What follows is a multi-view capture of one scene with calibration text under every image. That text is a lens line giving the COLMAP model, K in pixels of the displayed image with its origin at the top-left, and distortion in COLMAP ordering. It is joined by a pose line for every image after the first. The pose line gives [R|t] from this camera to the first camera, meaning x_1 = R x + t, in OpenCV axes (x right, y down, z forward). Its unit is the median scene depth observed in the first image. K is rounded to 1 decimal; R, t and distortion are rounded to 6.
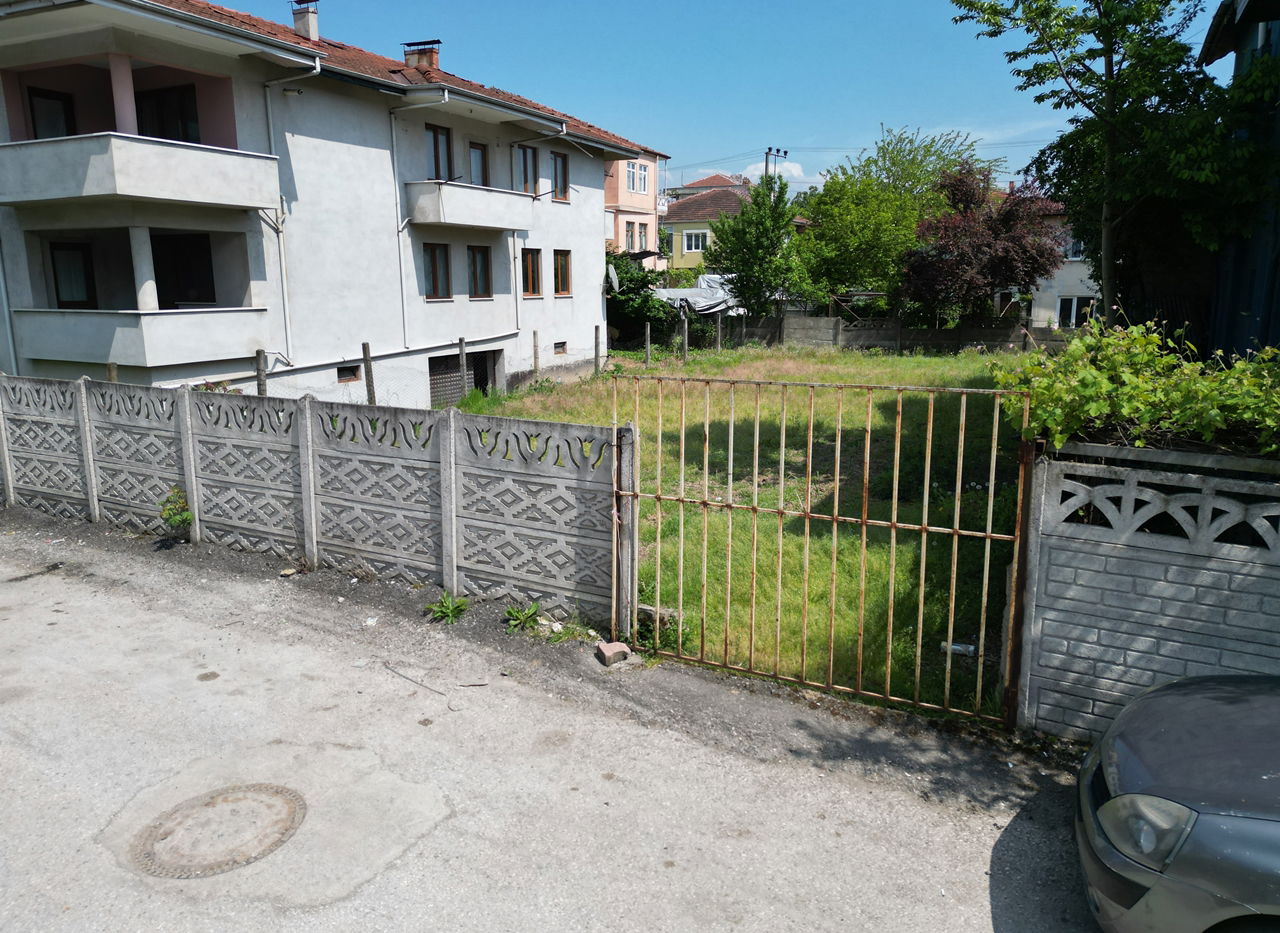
lens RADIAL K [[896.2, 0, 622.6], [0, 896.2, 464.8], [0, 0, 1]] dist [0.084232, -0.084696]
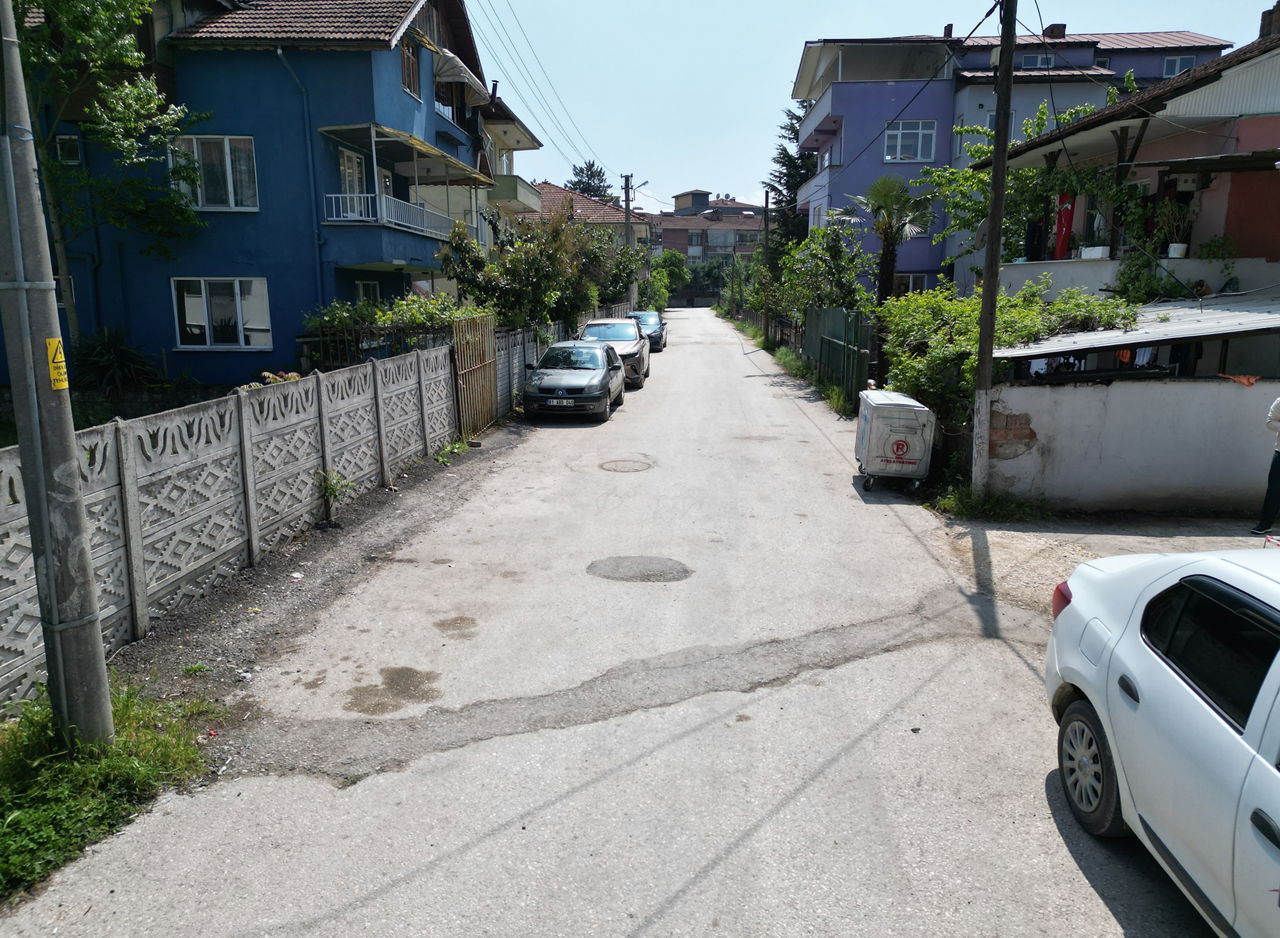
lens RADIAL K [[896.2, 0, 622.6], [0, 896.2, 467.3], [0, 0, 1]] dist [0.084232, -0.084696]
pose [[-0.413455, -0.169149, 0.894675, -1.818957], [0.191286, 0.944529, 0.266973, -0.223719], [-0.890205, 0.281520, -0.358164, 1.224901]]
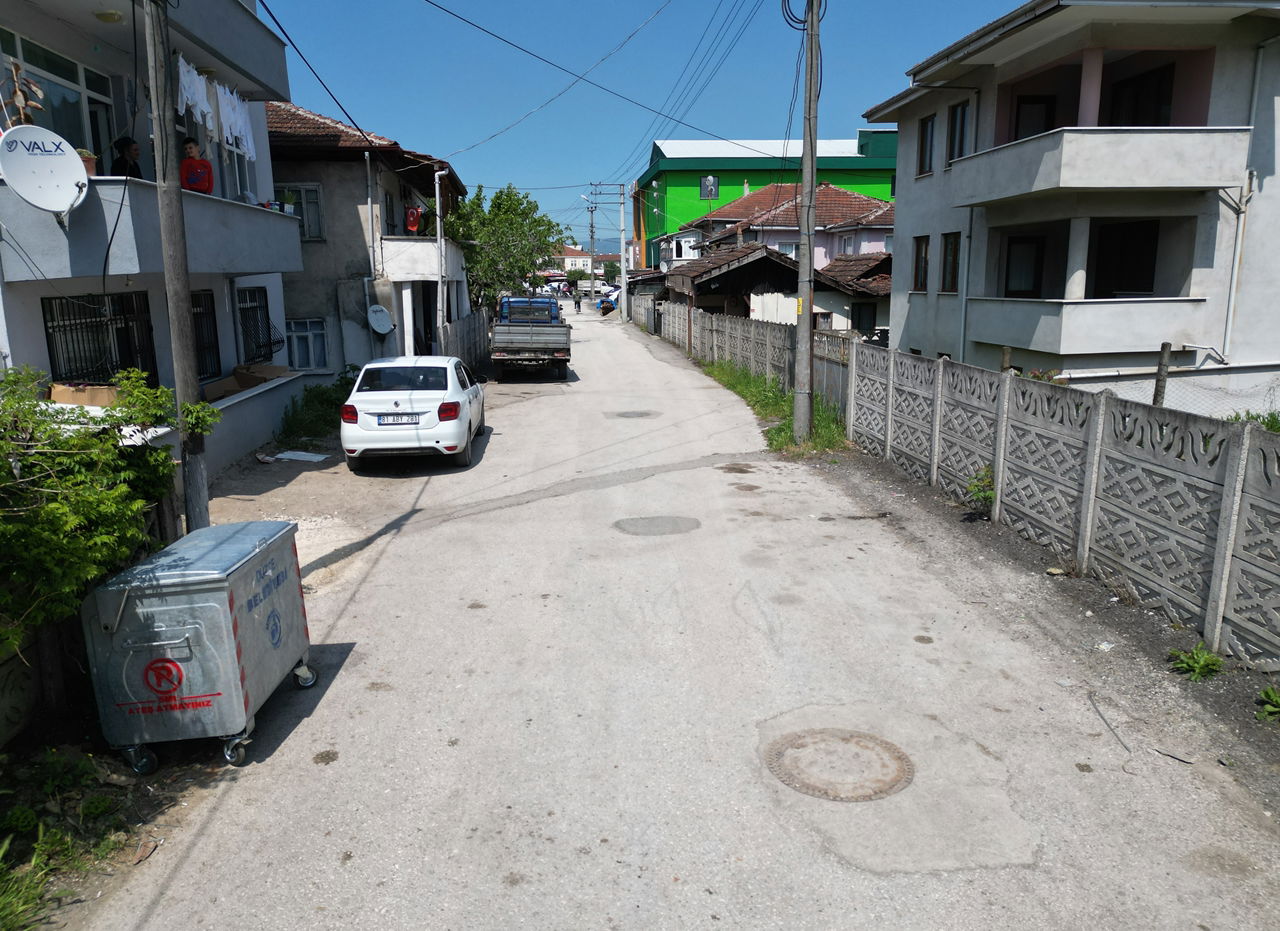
lens RADIAL K [[886.9, 0, 637.0], [0, 886.9, 462.3], [0, 0, 1]] dist [0.075334, -0.067040]
pose [[0.554685, 0.168335, -0.814854, 0.146080], [-0.160881, 0.982539, 0.093461, -0.013137], [0.816359, 0.079253, 0.572082, 0.086927]]
